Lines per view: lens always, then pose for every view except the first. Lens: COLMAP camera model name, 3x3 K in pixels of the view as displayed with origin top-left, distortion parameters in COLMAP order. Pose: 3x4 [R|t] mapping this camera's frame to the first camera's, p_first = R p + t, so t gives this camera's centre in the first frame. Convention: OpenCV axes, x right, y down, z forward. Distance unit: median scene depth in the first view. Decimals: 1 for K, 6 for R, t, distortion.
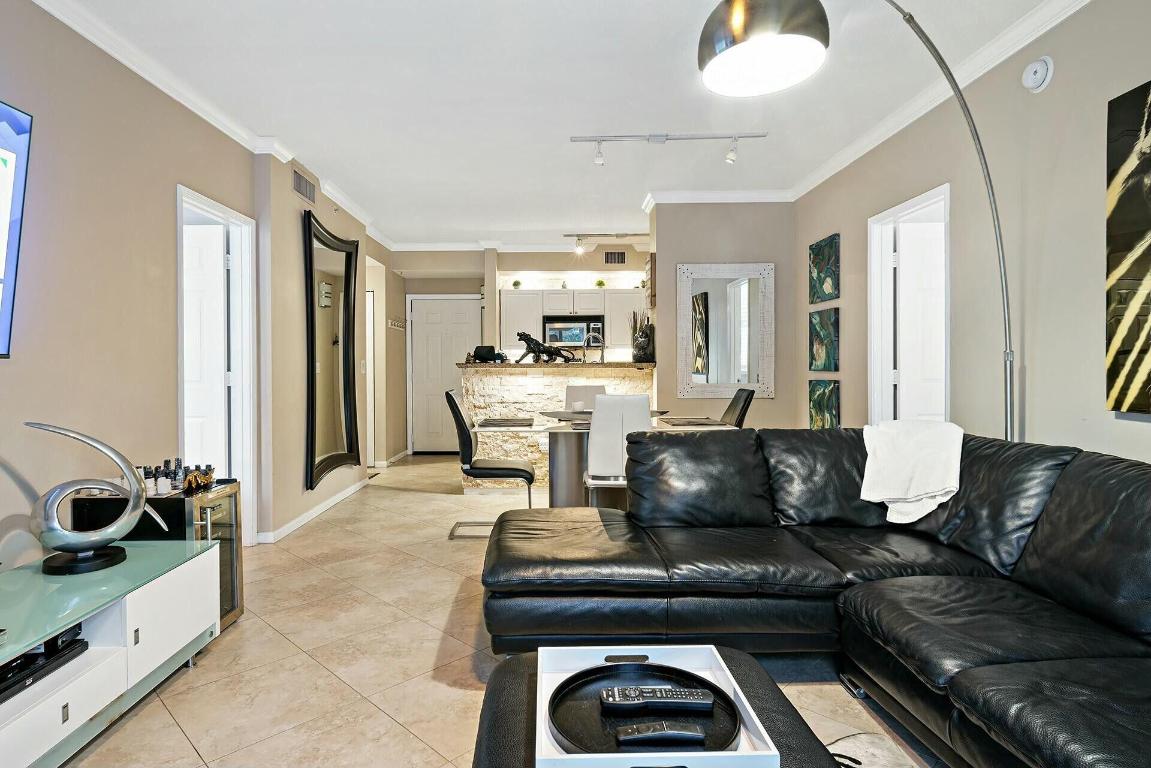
lens RADIAL K [[626.7, 0, 575.5], [0, 626.7, 384.0], [0, 0, 1]] dist [0.001435, -0.001173]
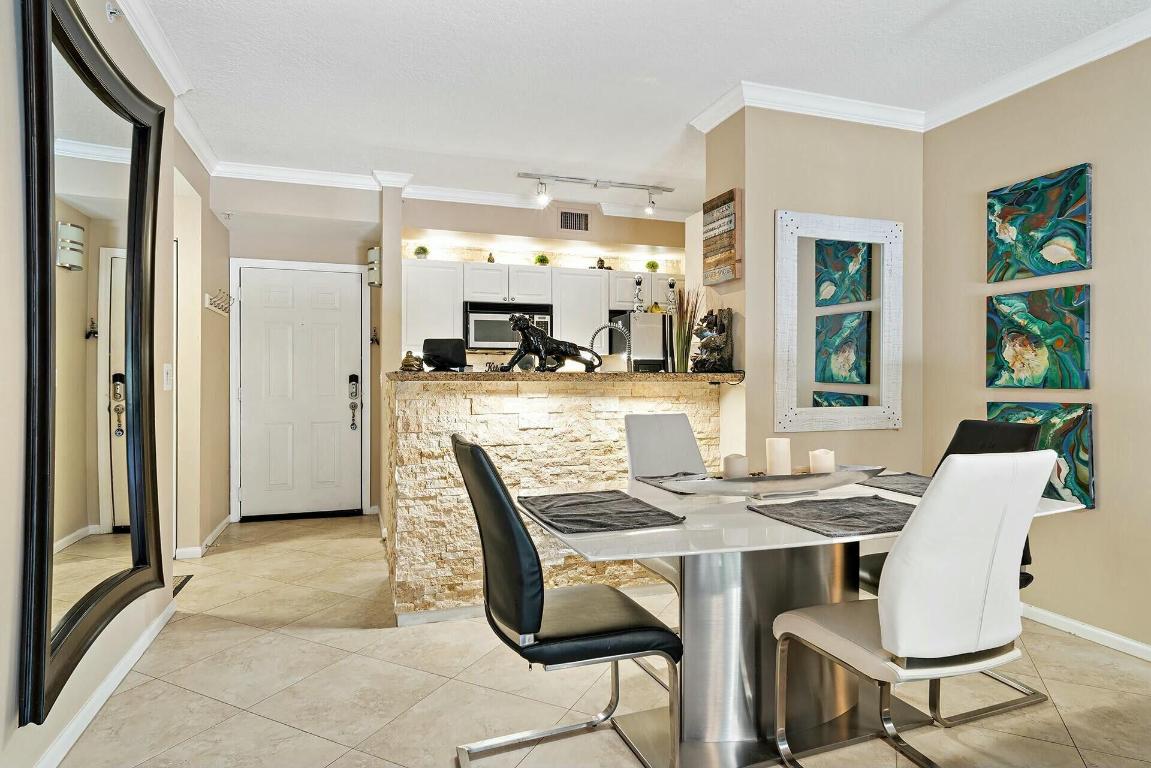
lens RADIAL K [[626.7, 0, 575.5], [0, 626.7, 384.0], [0, 0, 1]] dist [0.001435, -0.001173]
pose [[0.952634, 0.001663, 0.304114, -0.196633], [0.003800, 0.999842, -0.017371, -0.013465], [-0.304095, 0.017704, 0.952477, 0.465291]]
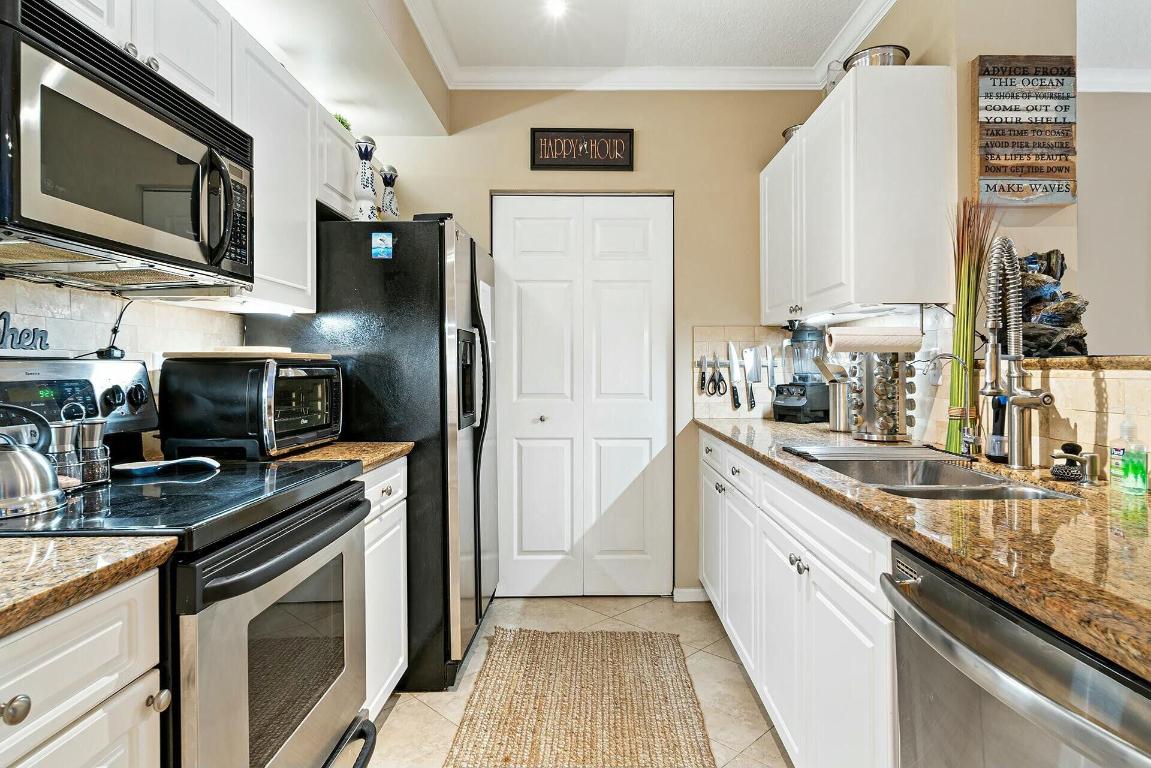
lens RADIAL K [[626.7, 0, 575.5], [0, 626.7, 384.0], [0, 0, 1]] dist [0.001435, -0.001173]
pose [[0.047524, -0.008277, 0.998836, -0.245132], [0.025437, 0.999651, 0.007074, -0.031017], [-0.998546, 0.025071, 0.047718, 1.256130]]
